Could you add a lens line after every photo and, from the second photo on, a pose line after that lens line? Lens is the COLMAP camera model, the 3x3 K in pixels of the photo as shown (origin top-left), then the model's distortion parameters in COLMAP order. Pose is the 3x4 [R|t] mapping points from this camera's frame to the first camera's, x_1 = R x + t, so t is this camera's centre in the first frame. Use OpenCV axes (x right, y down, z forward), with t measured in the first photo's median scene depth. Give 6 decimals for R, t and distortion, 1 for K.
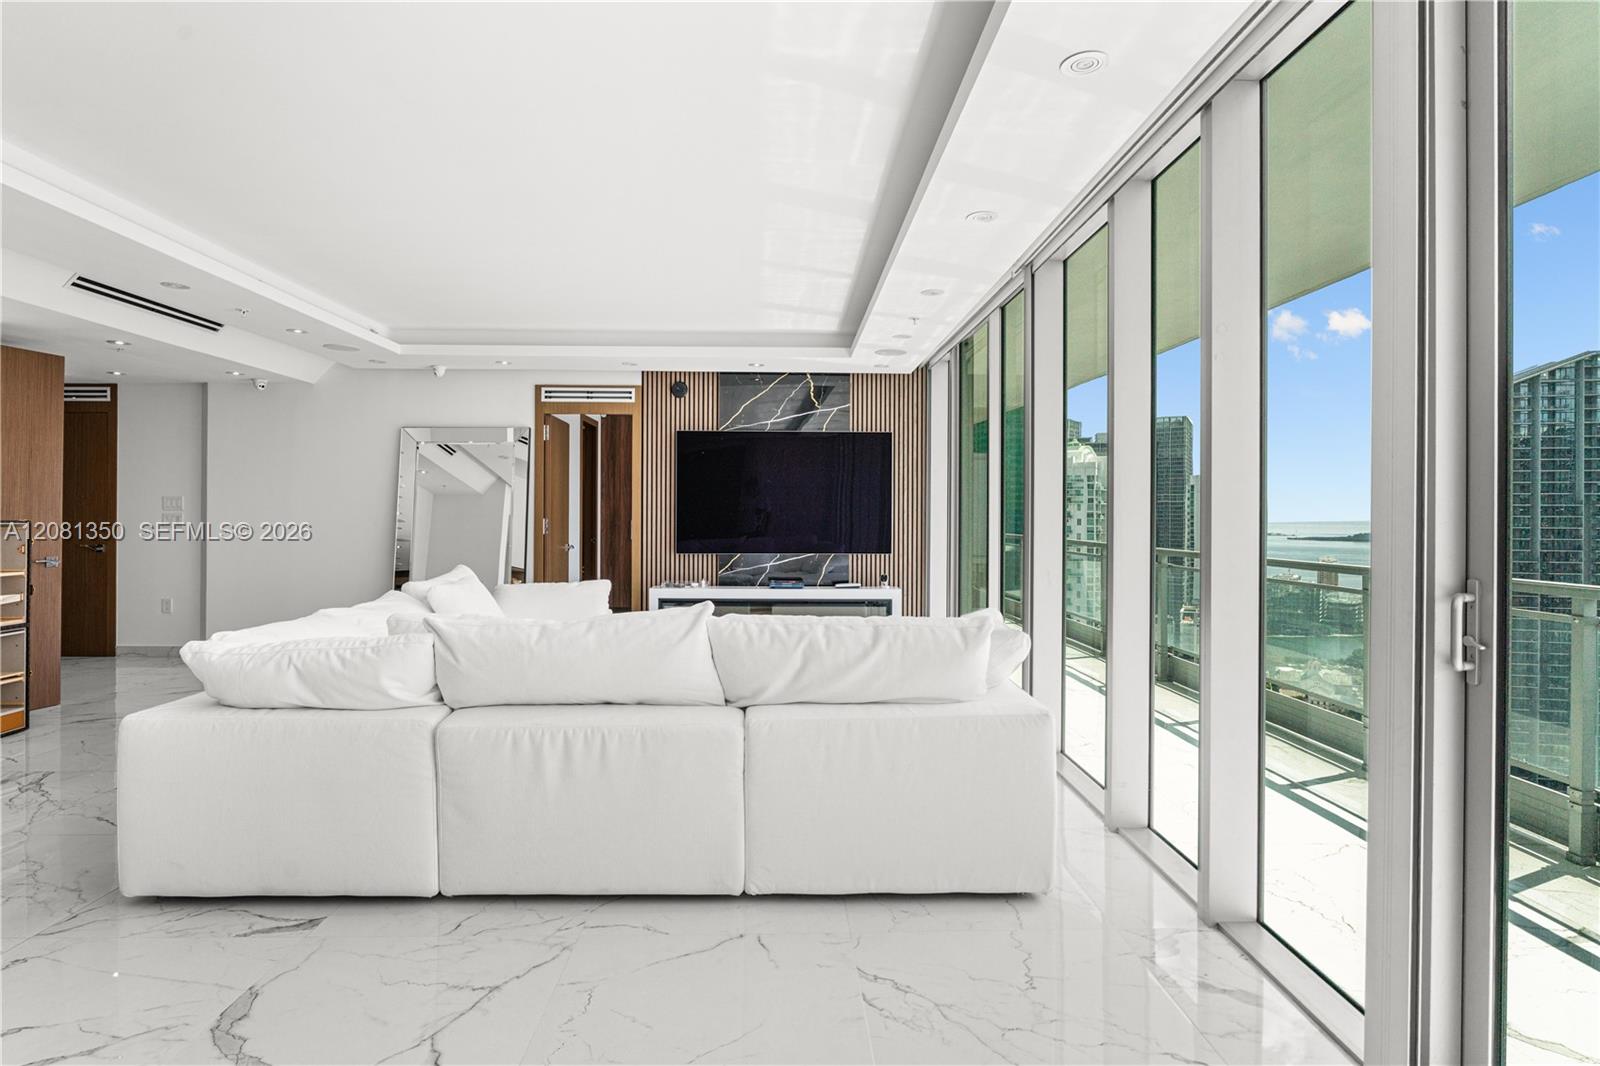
lens RADIAL K [[838.5, 0, 799.9], [0, 838.5, 513.4], [0, 0, 1]] dist [-0.008432, 0.000441]
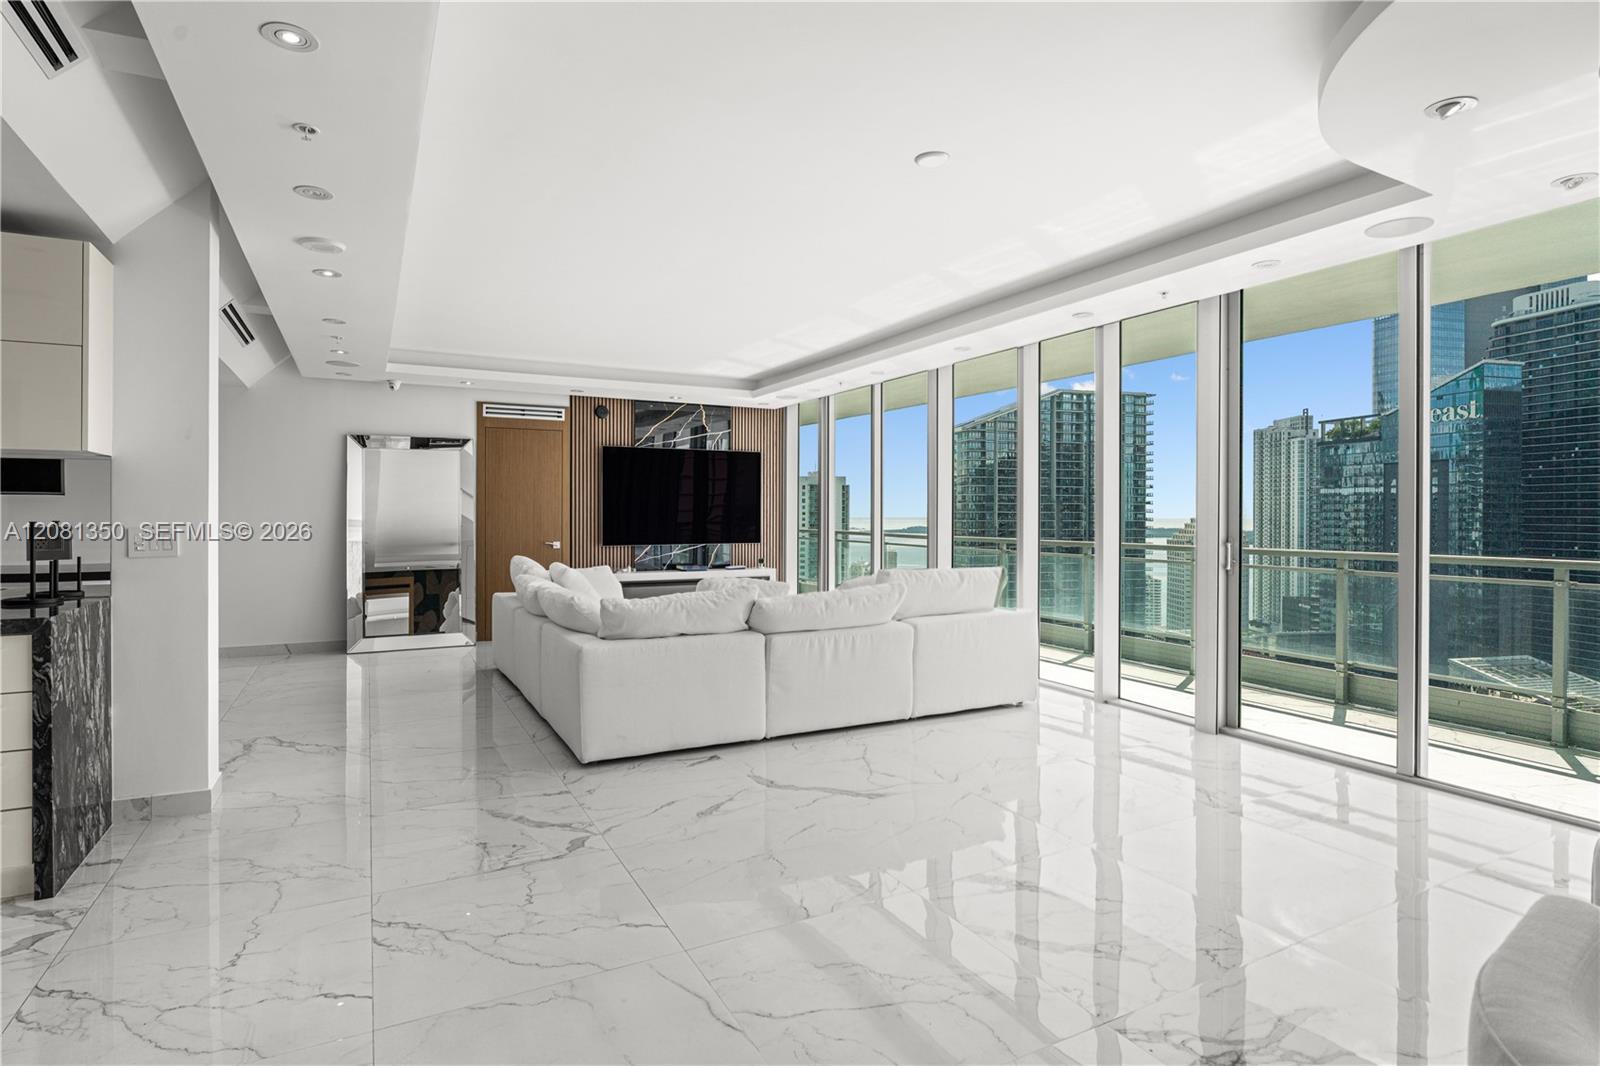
lens RADIAL K [[823.9, 0, 802.9], [0, 823.9, 514.8], [0, 0, 1]] dist [-0.004905, -0.000731]
pose [[0.895006, -0.004472, 0.446031, -0.417117], [0.002303, 0.999983, 0.005405, -0.003716], [-0.446048, -0.003810, 0.895001, -0.205127]]
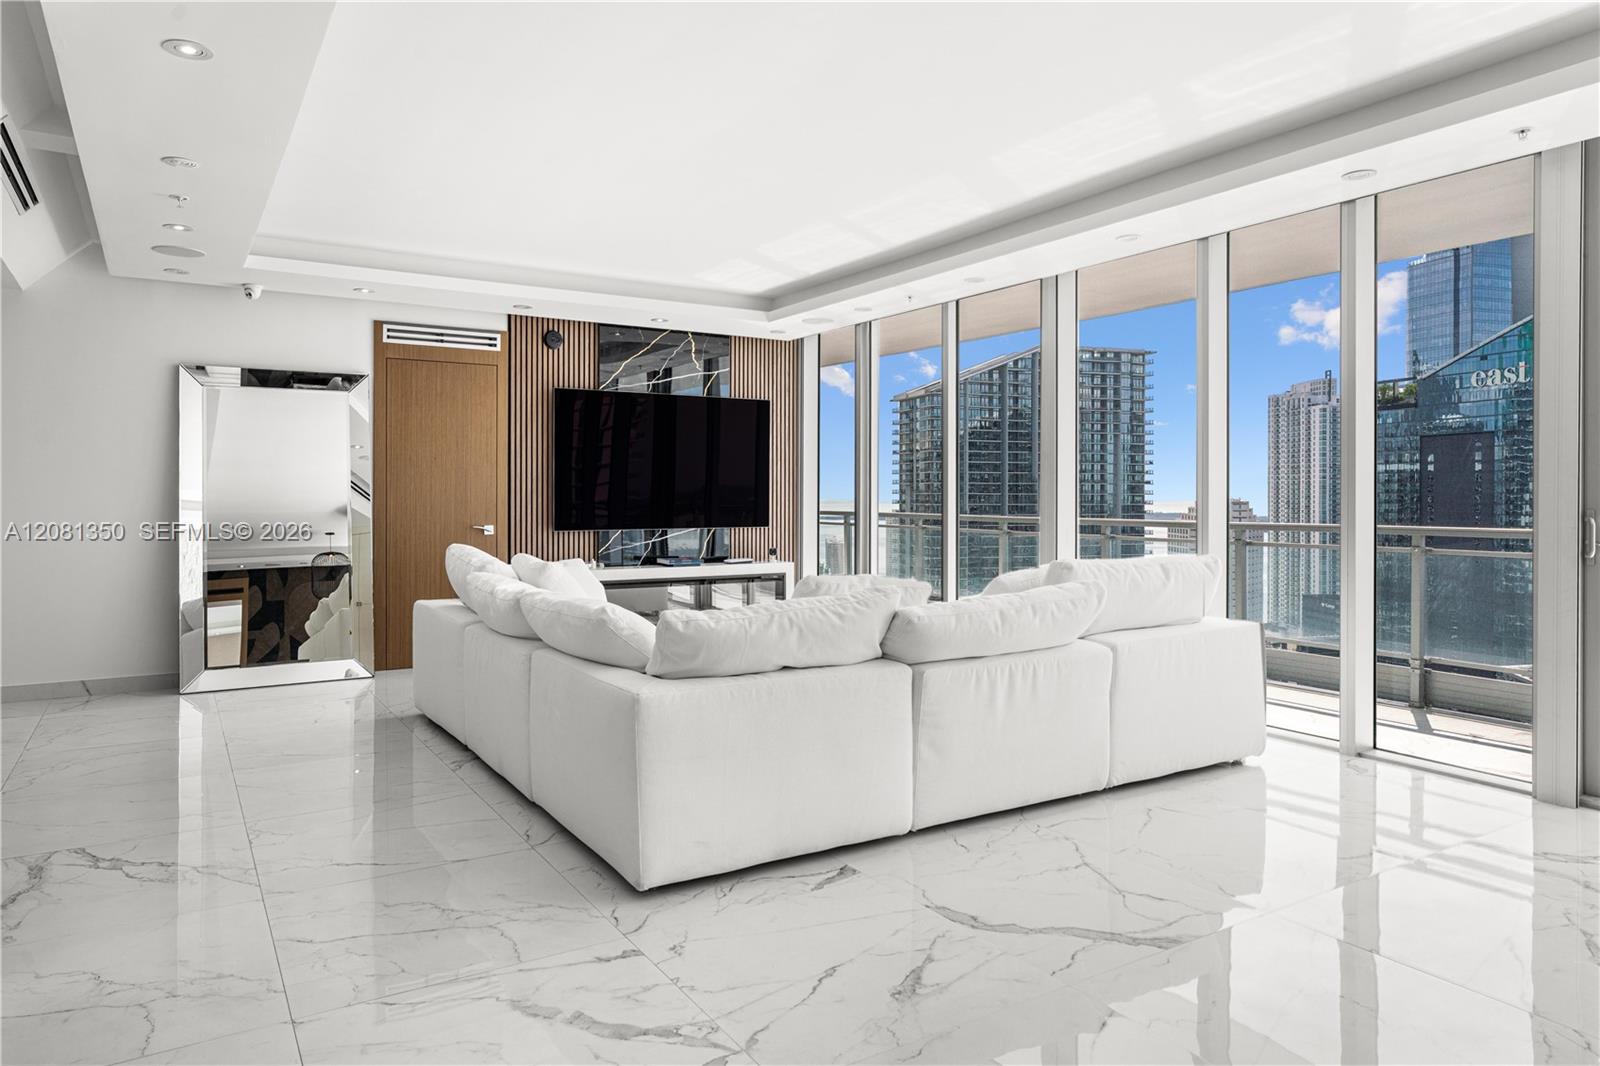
lens RADIAL K [[1015.9, 0, 796.7], [0, 1015.9, 493.5], [0, 0, 1]] dist [-0.000587, 0.002849]
pose [[0.862070, -0.003600, 0.506776, -0.454362], [0.003304, 0.999993, 0.001484, 0.008366], [-0.506778, 0.000395, 0.862077, -0.018044]]
